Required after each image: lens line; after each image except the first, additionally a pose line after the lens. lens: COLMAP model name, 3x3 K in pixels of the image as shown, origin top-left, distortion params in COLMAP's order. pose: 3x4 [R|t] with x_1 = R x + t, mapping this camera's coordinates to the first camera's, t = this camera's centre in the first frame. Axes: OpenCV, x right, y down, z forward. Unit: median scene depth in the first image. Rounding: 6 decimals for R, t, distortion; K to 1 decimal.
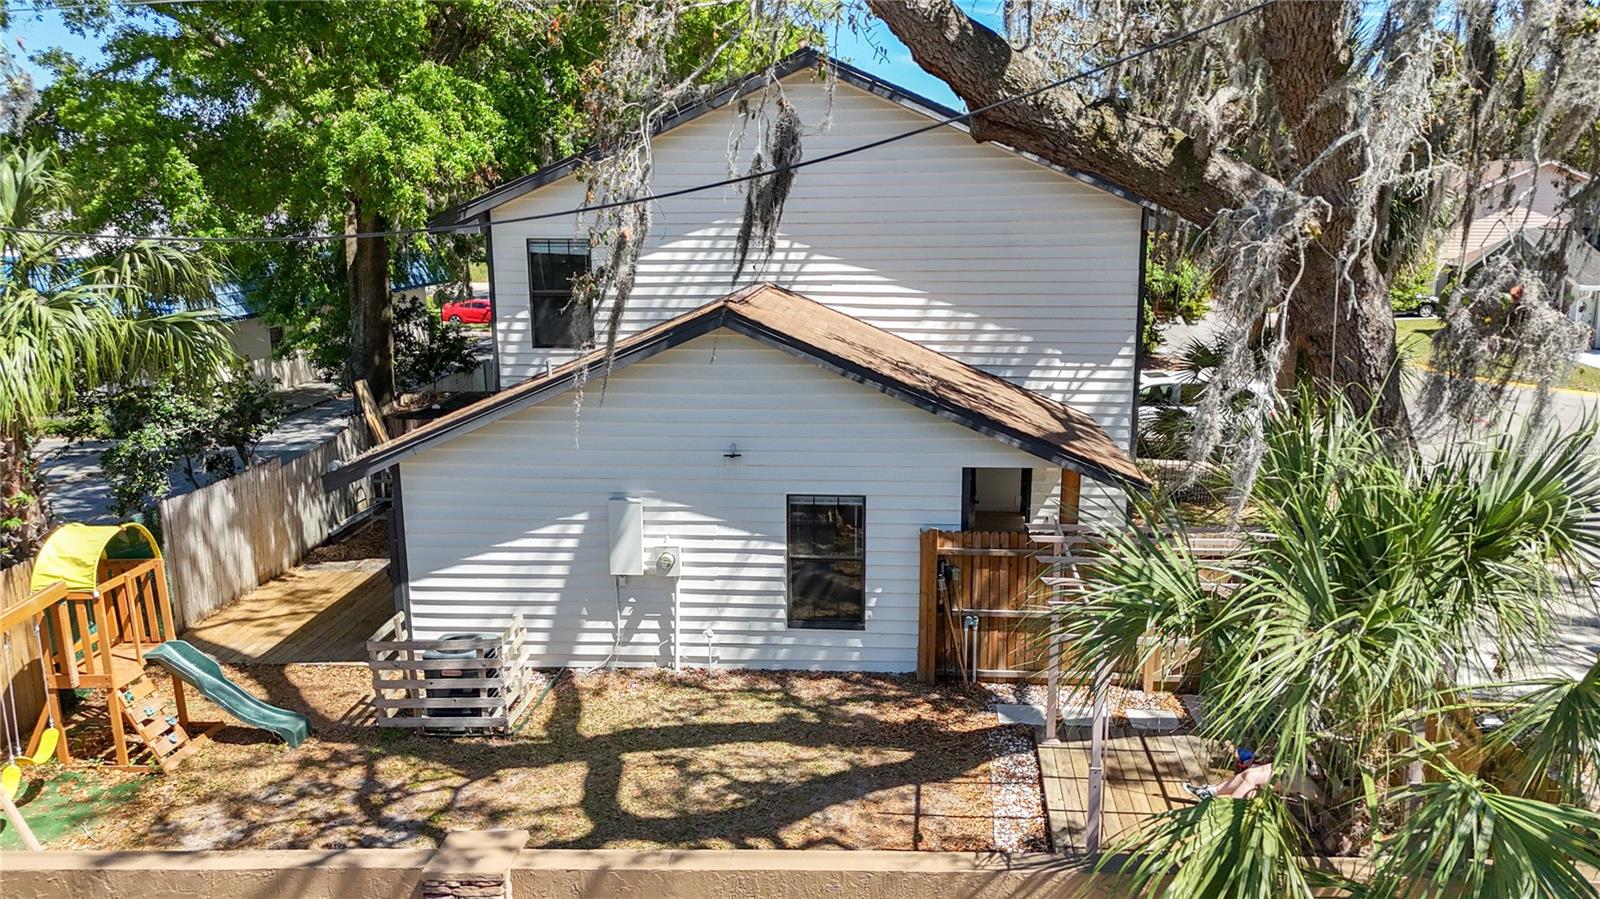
lens RADIAL K [[1147.0, 0, 799.5], [0, 1147.0, 445.7], [0, 0, 1]] dist [-0.015125, -0.019326]
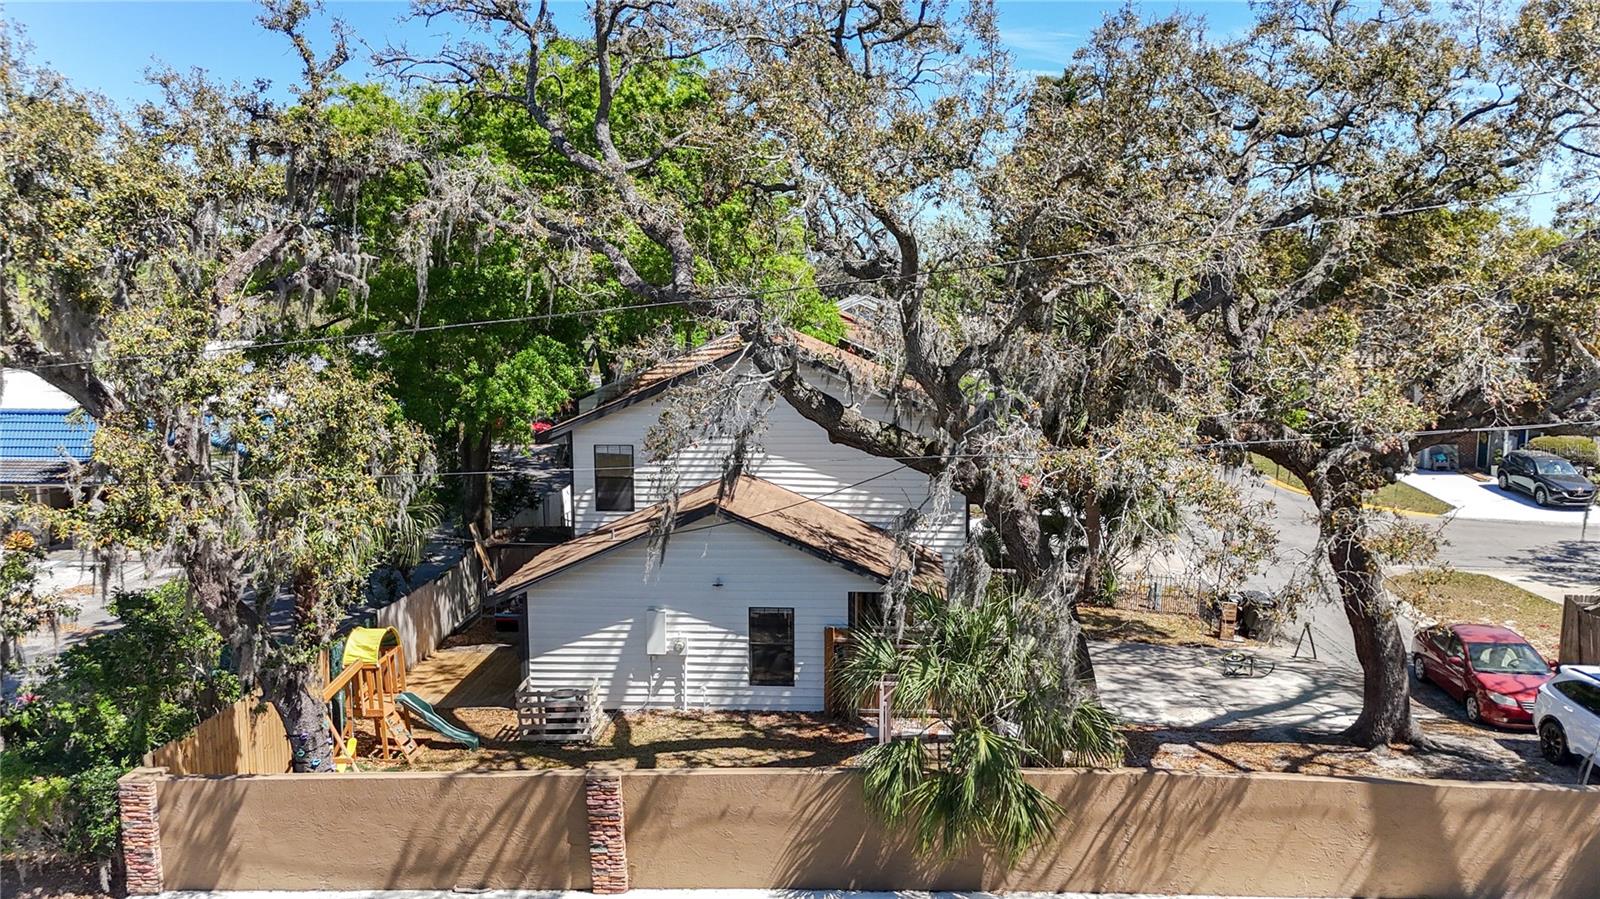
lens RADIAL K [[1147.0, 0, 808.4], [0, 1147.0, 412.0], [0, 0, 1]] dist [-0.015125, -0.019326]
pose [[0.999953, -0.001834, 0.009554, 0.063993], [0.002749, 0.995308, -0.096720, -0.084607], [-0.009332, 0.096741, 0.995266, -0.768523]]
